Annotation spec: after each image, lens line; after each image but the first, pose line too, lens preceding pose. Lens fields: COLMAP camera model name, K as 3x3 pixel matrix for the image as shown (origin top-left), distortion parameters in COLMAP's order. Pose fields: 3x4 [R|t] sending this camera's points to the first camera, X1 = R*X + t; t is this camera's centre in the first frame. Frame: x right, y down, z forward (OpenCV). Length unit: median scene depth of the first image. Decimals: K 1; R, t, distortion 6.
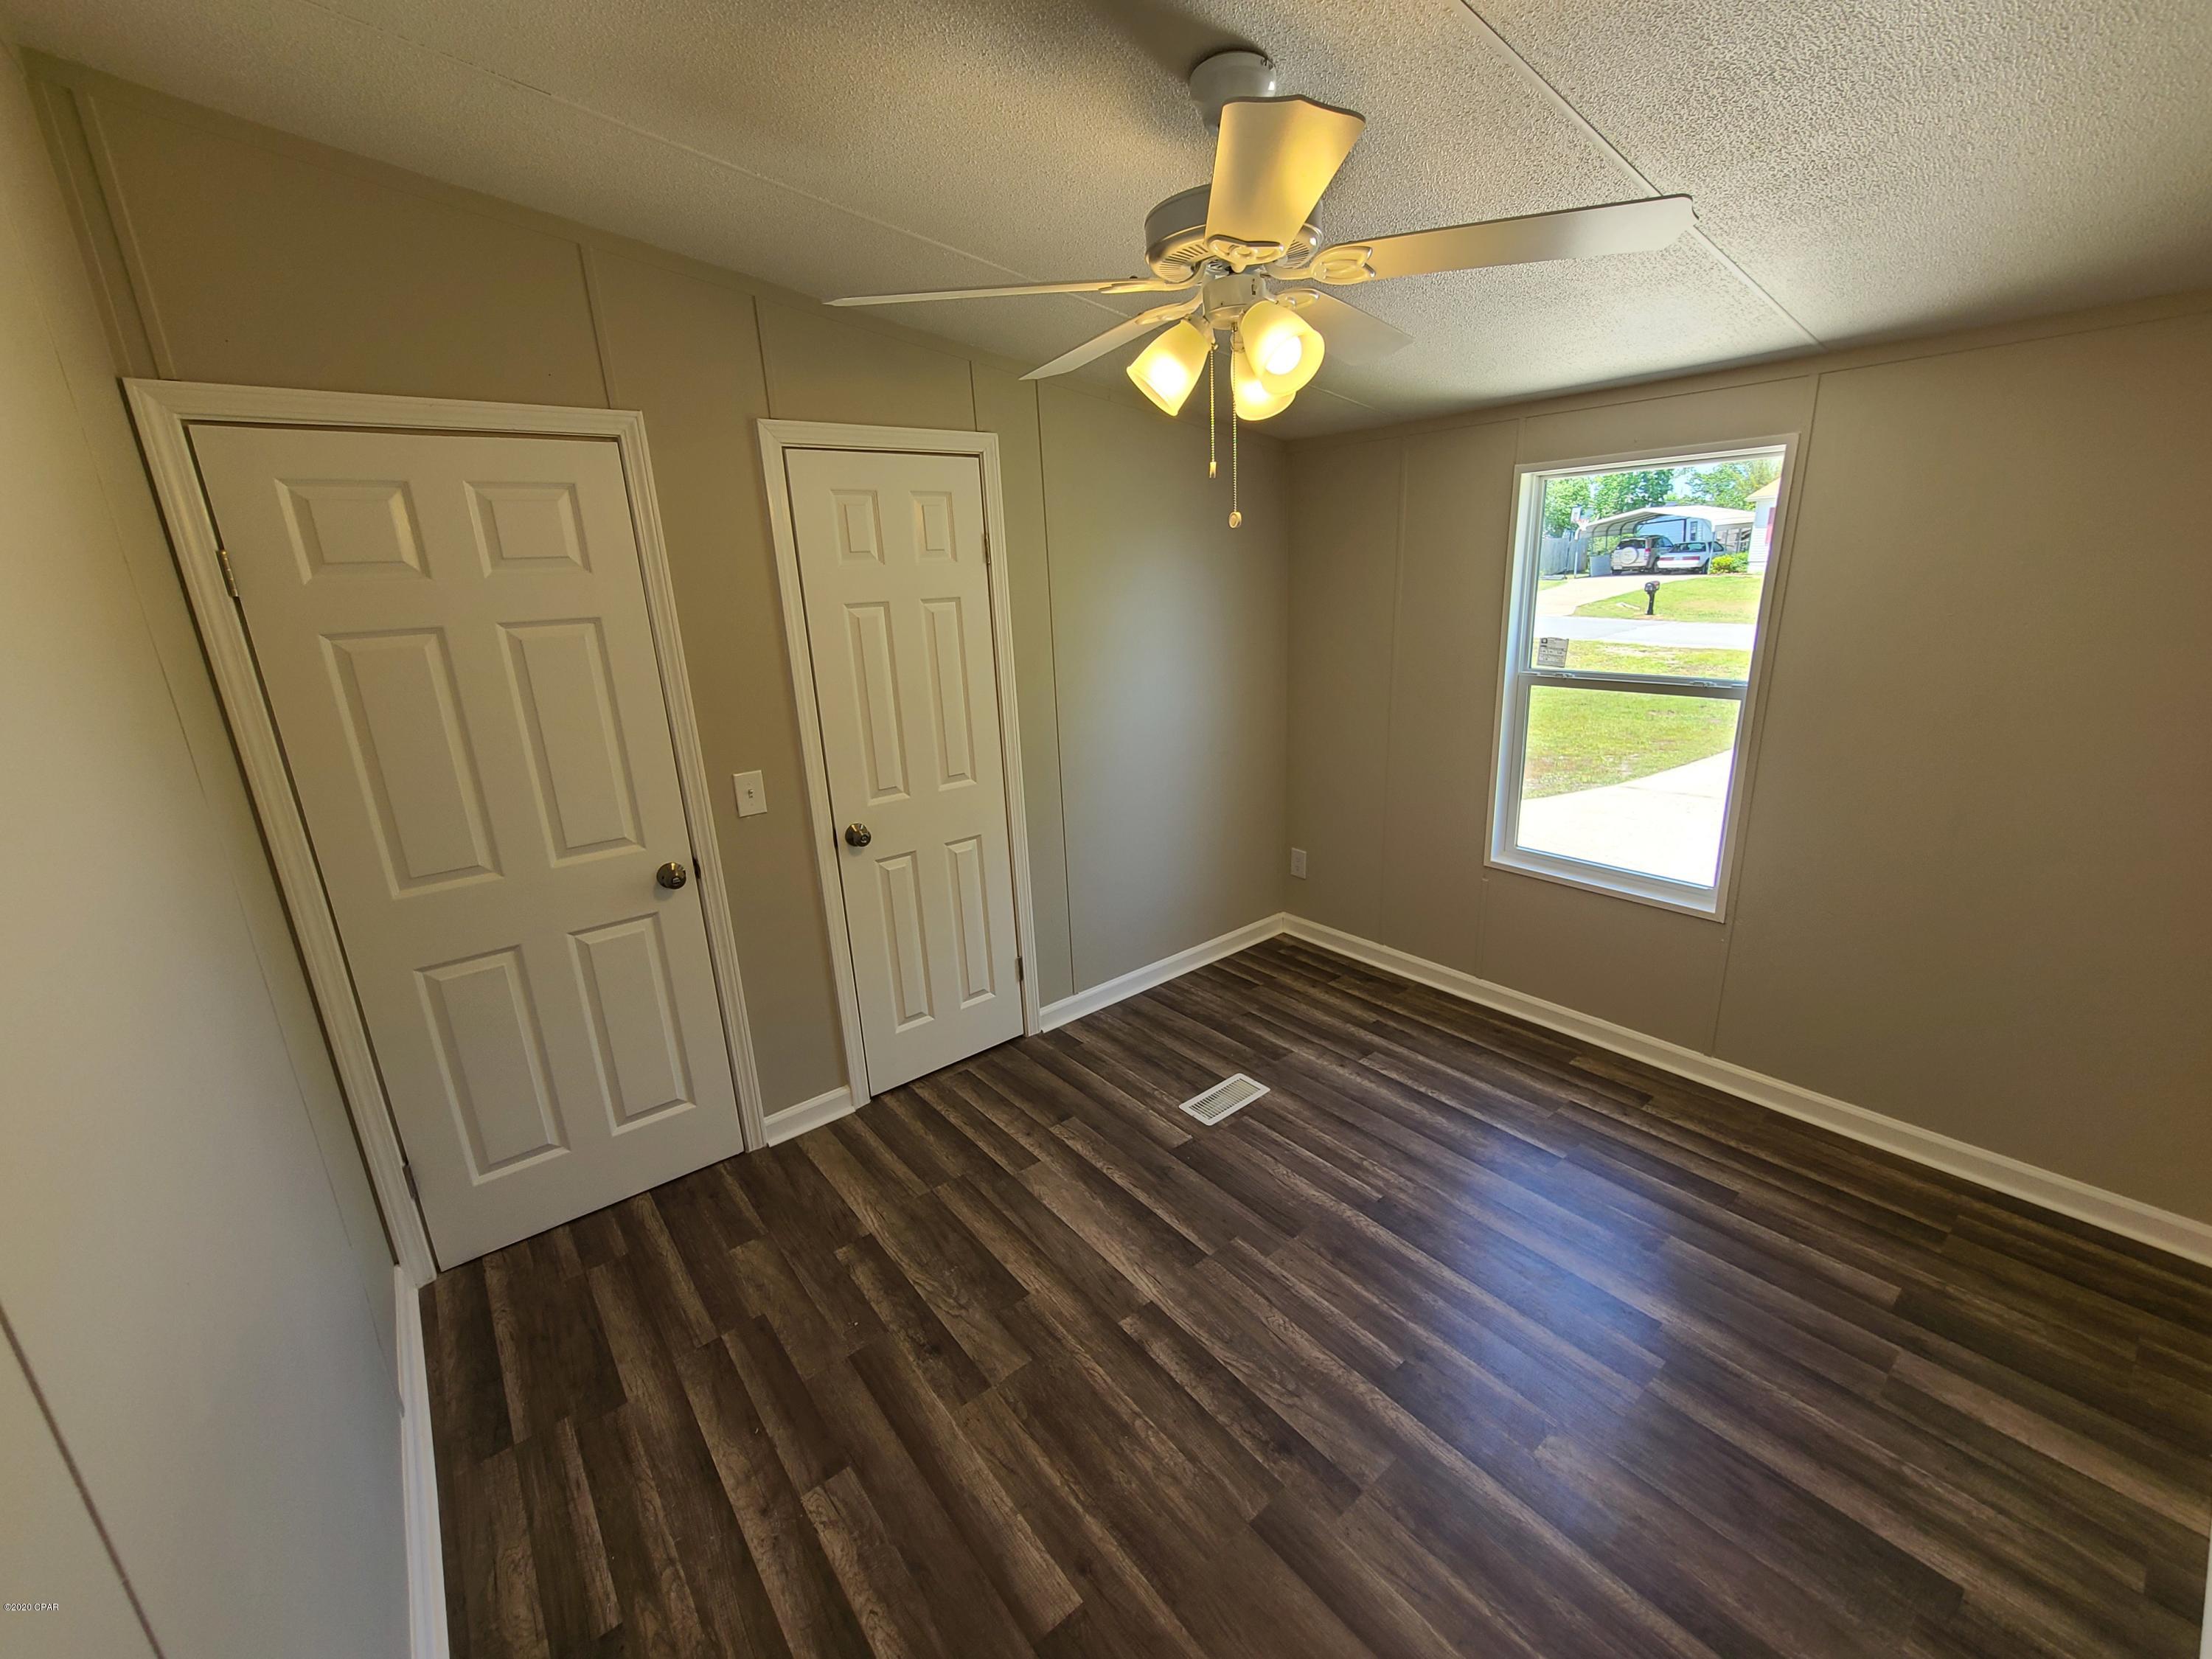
lens RADIAL K [[907.9, 0, 1108.6], [0, 907.9, 827.5], [0, 0, 1]] dist [0.000361, -0.000829]
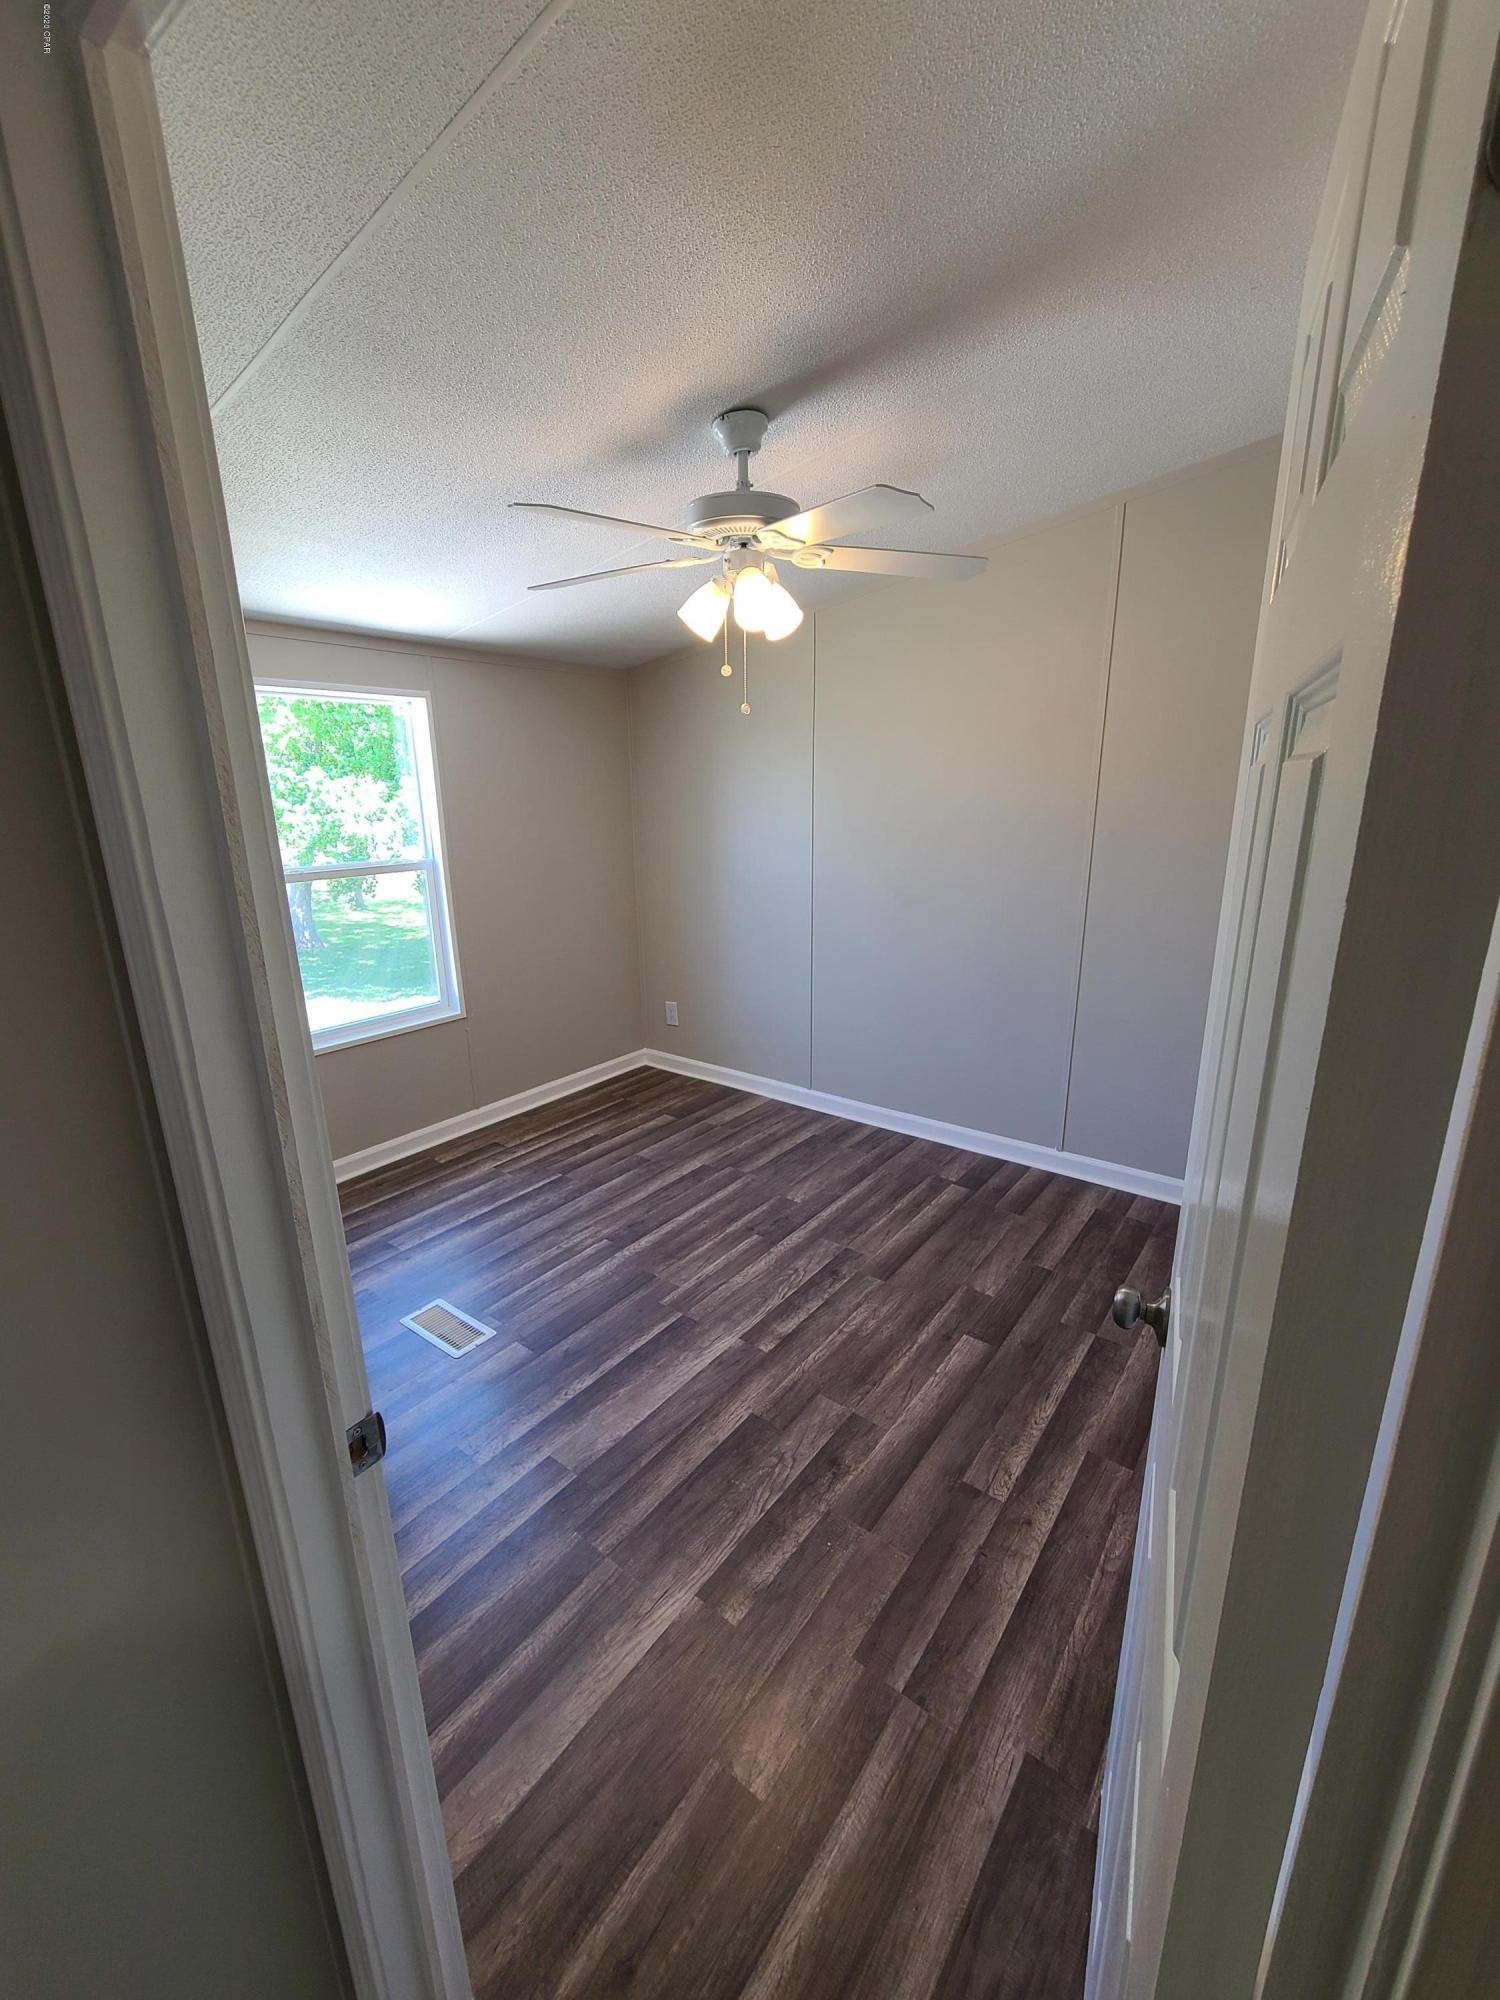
lens RADIAL K [[820.9, 0, 725.5], [0, 820.9, 1030.7], [0, 0, 1]] dist [0.000361, -0.000829]
pose [[-0.229728, -0.235381, 0.944363, -0.955730], [0.290841, 0.909373, 0.297410, -0.209367], [-0.928783, 0.342982, -0.140450, 1.086502]]
